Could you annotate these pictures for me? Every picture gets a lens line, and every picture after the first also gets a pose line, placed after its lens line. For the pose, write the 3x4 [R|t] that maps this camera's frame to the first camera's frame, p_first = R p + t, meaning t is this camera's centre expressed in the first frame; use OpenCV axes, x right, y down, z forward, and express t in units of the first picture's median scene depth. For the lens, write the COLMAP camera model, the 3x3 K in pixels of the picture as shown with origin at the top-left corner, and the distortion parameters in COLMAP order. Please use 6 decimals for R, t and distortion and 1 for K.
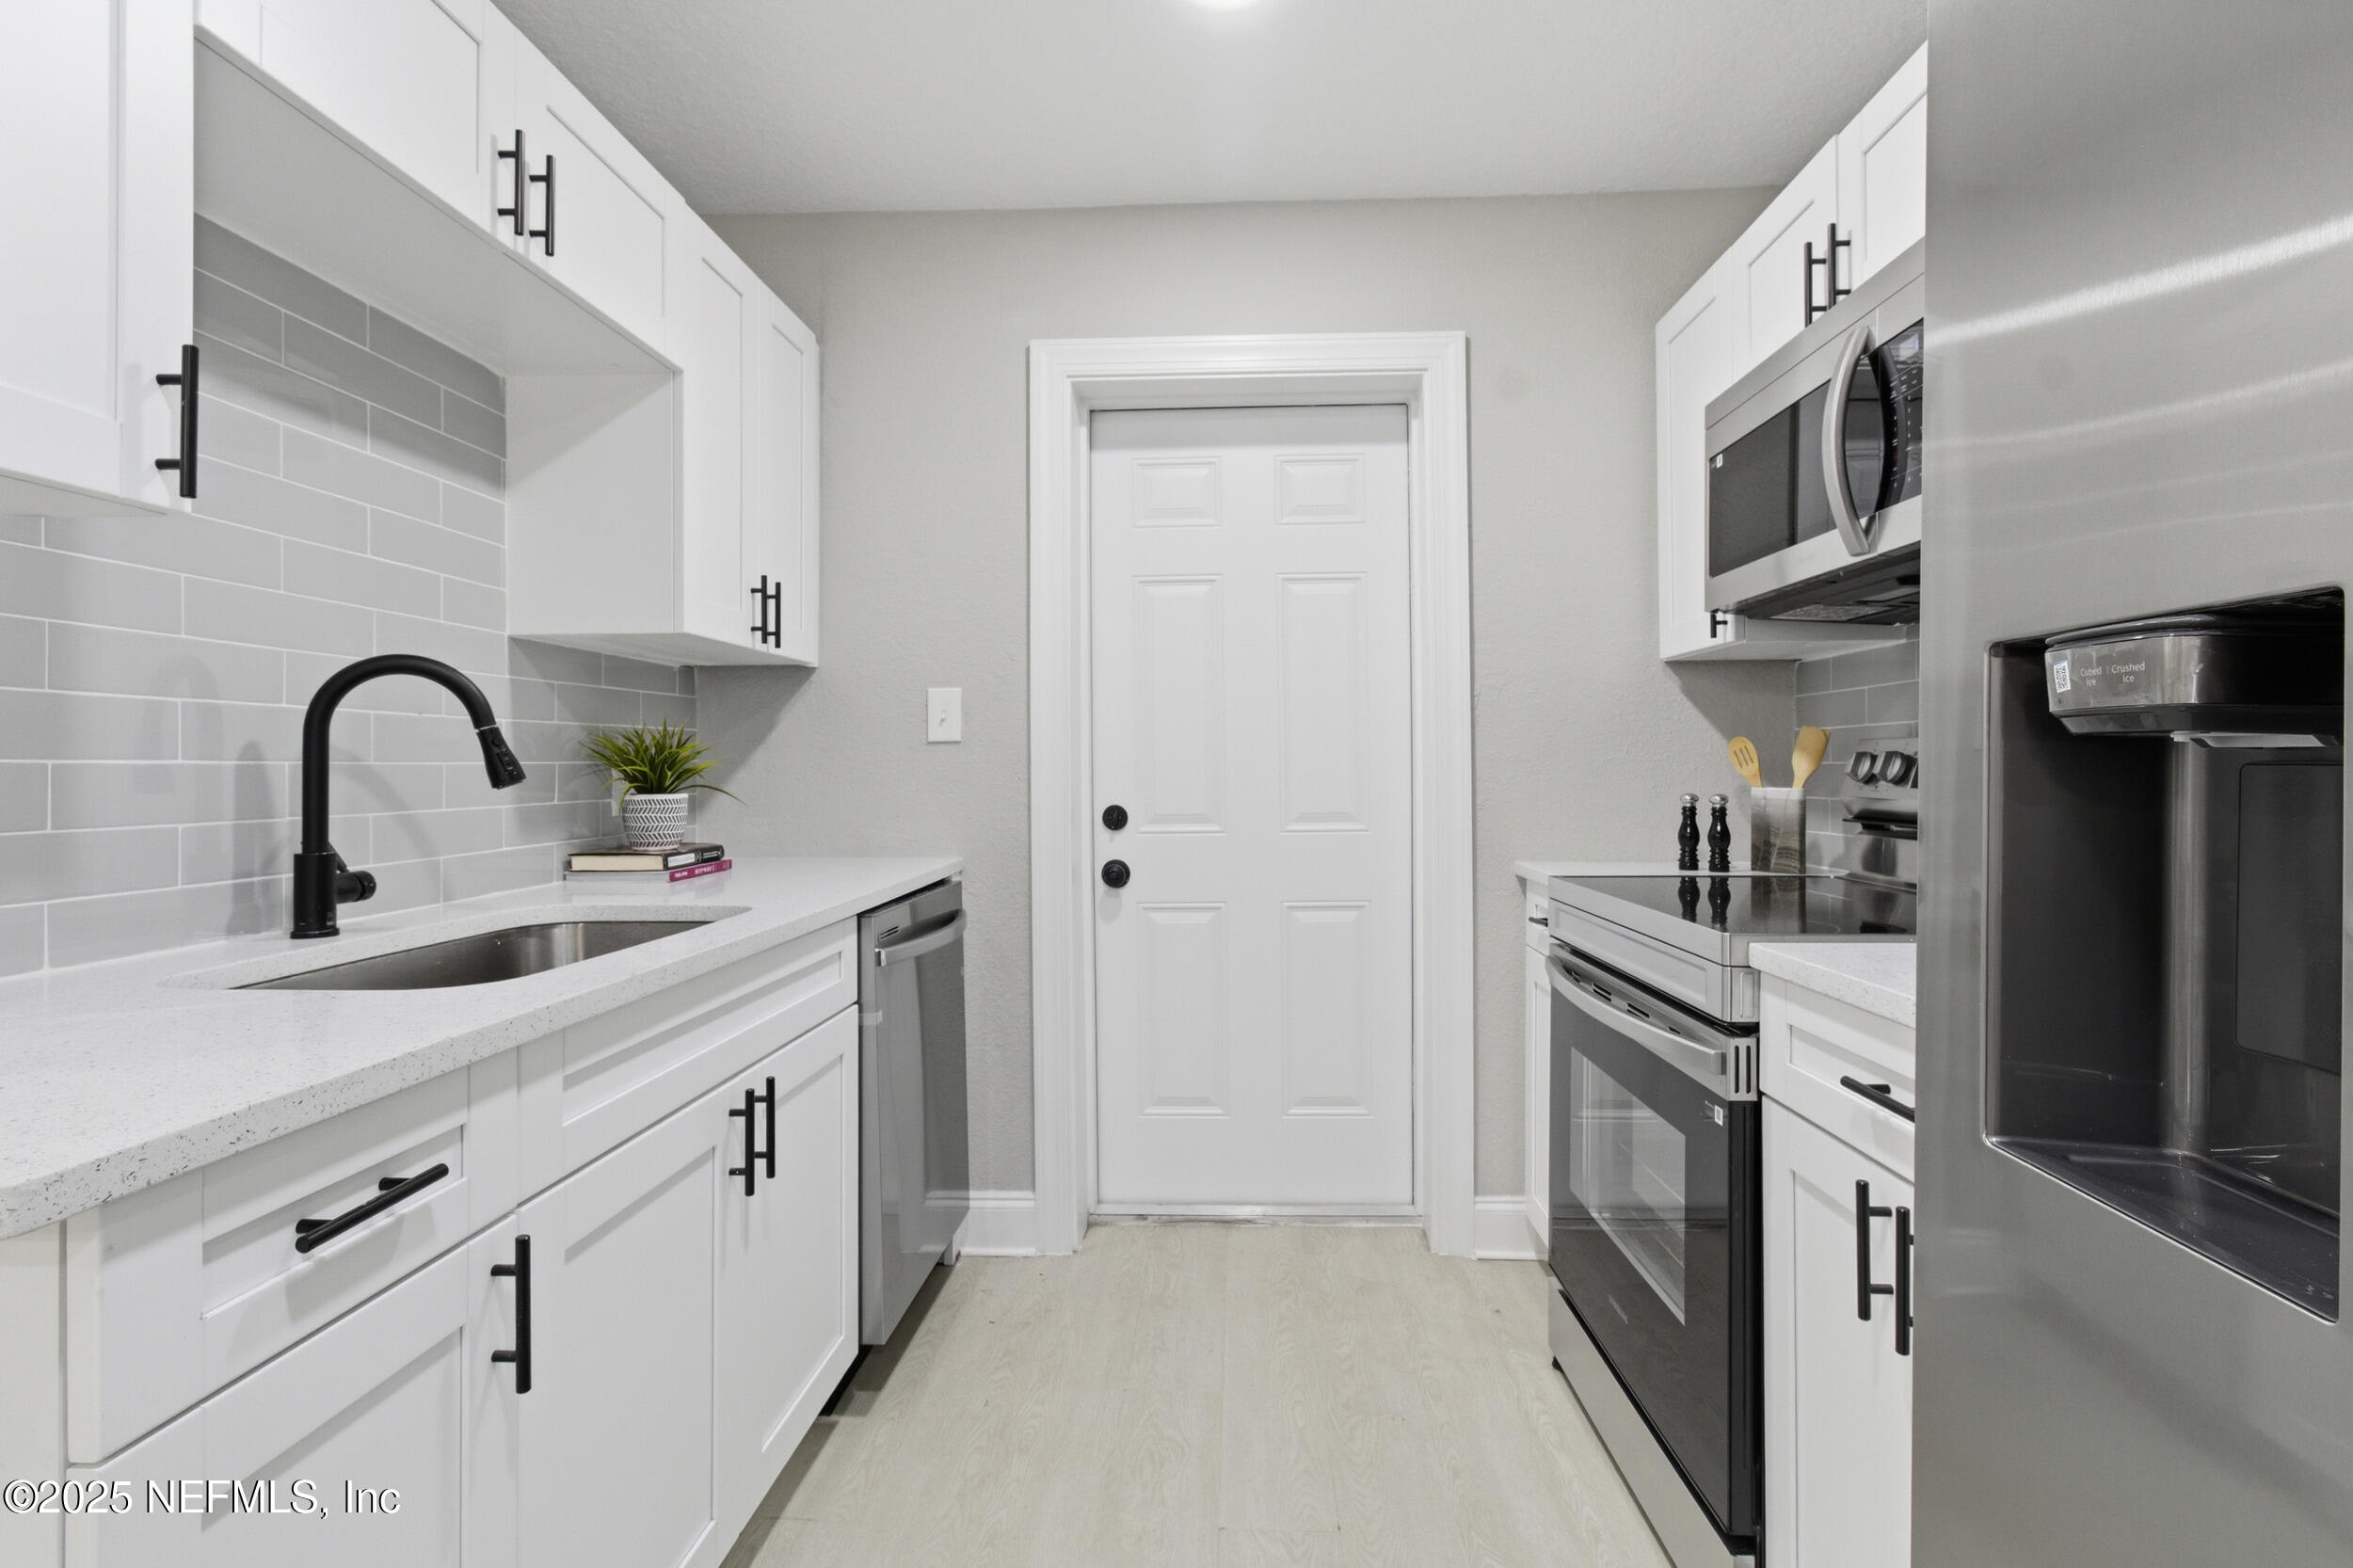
lens RADIAL K [[1128.6, 0, 1198.1], [0, 1128.6, 768.0], [0, 0, 1]] dist [-0.002652, -0.000345]
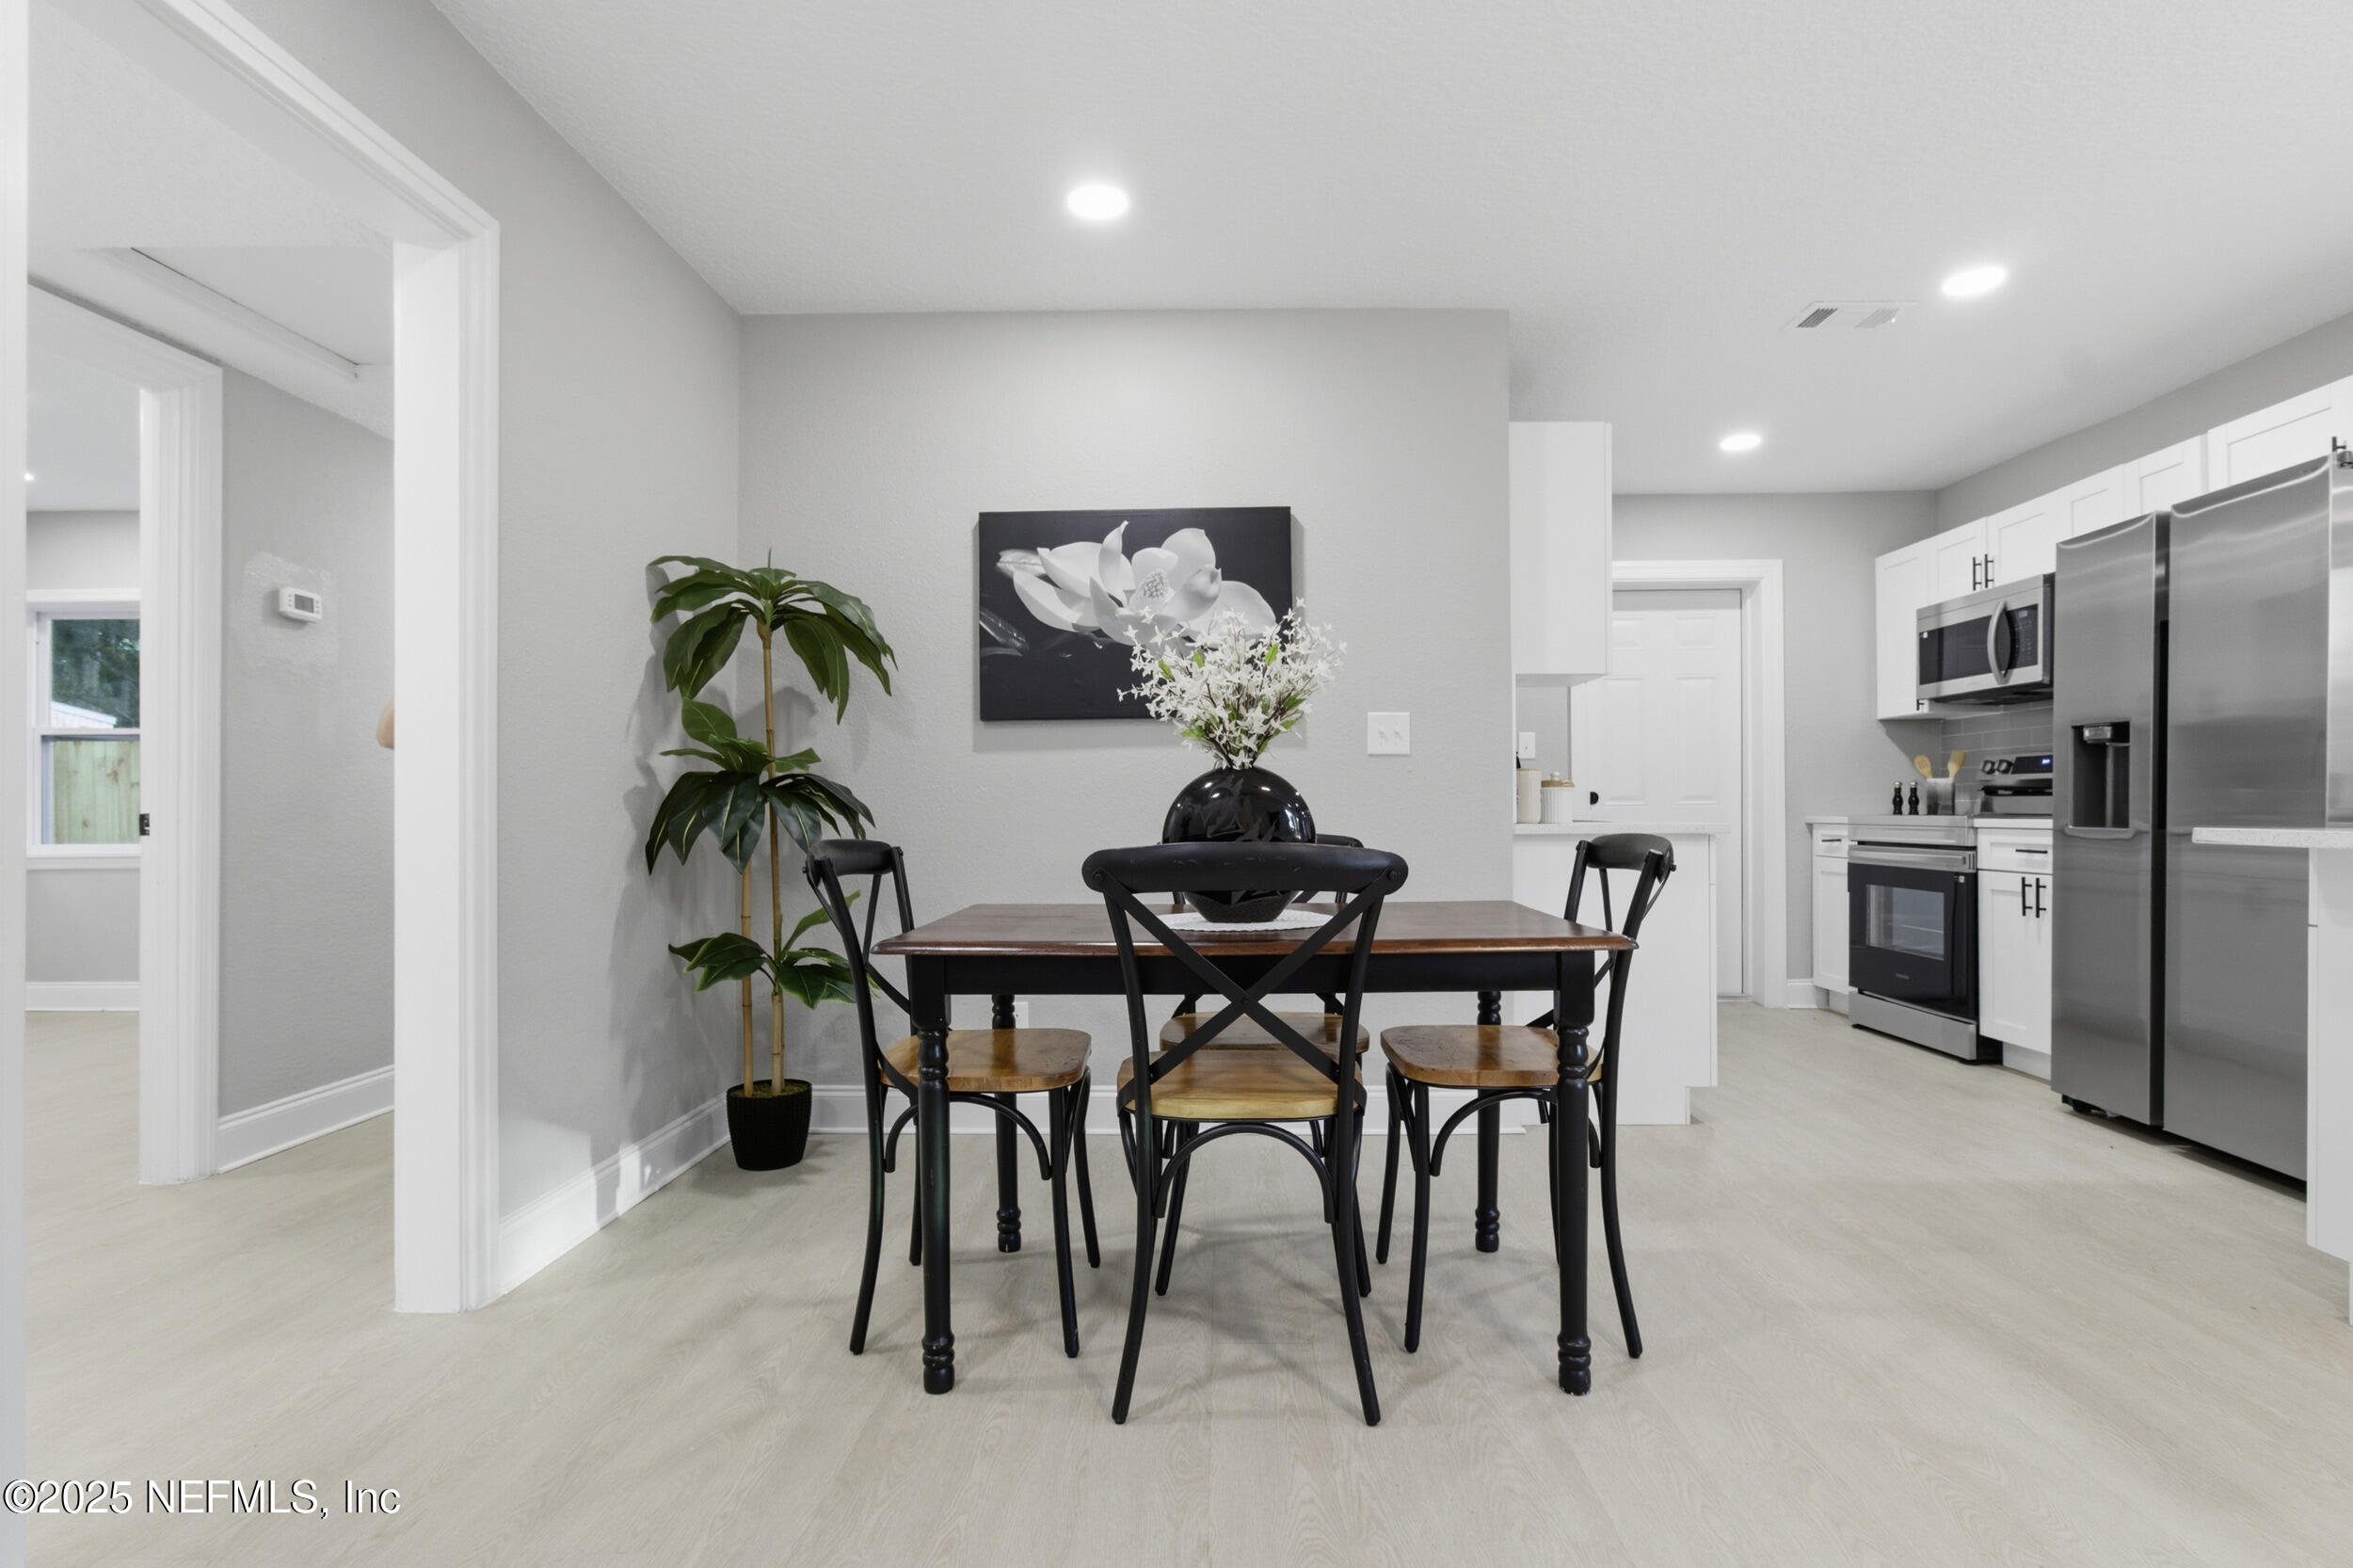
lens RADIAL K [[1131.0, 0, 1190.6], [0, 1131.0, 810.7], [0, 0, 1]] dist [0.000232, -0.000094]
pose [[0.999942, -0.003526, 0.010132, -0.975655], [0.003506, 0.999992, 0.001979, 0.071804], [-0.010139, -0.001943, 0.999947, -1.191986]]
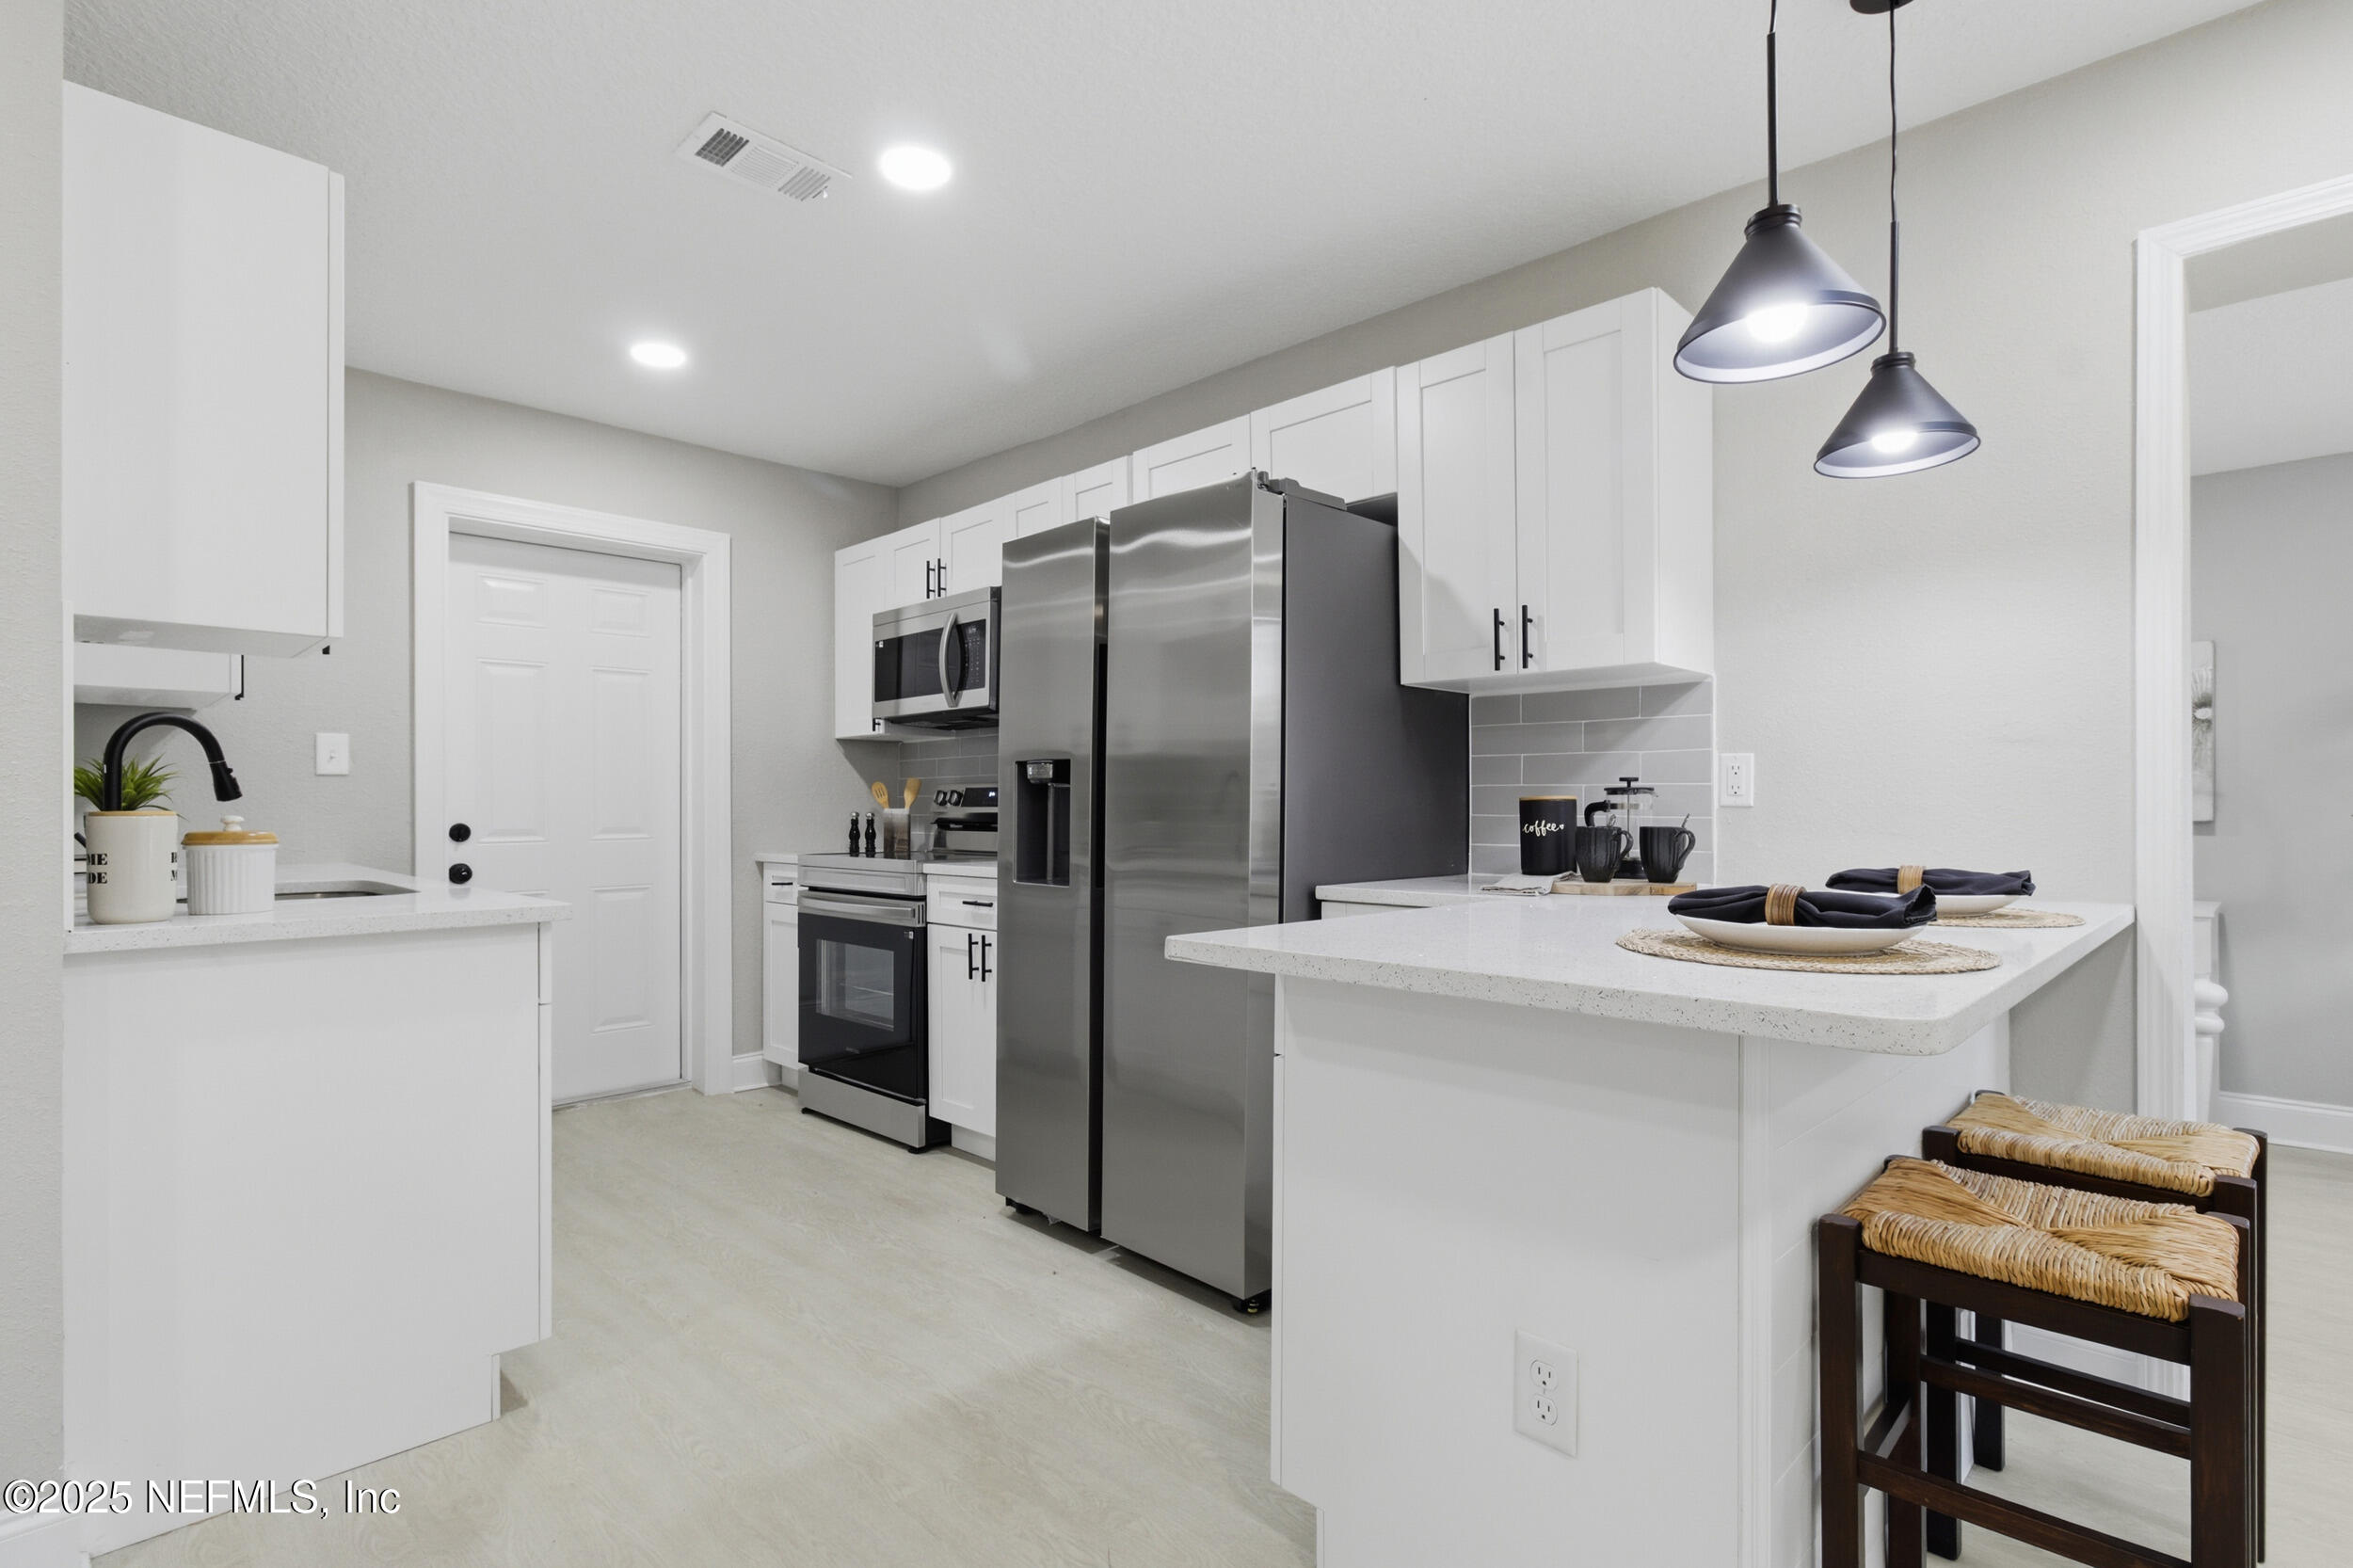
lens RADIAL K [[1142.9, 0, 1175.7], [0, 1142.9, 805.3], [0, 0, 1]] dist [-0.036235, 0.000183]
pose [[0.686051, 0.004441, 0.727540, -0.593831], [-0.000601, 0.999984, -0.005538, 0.022690], [-0.727553, 0.003362, 0.686043, -0.704100]]
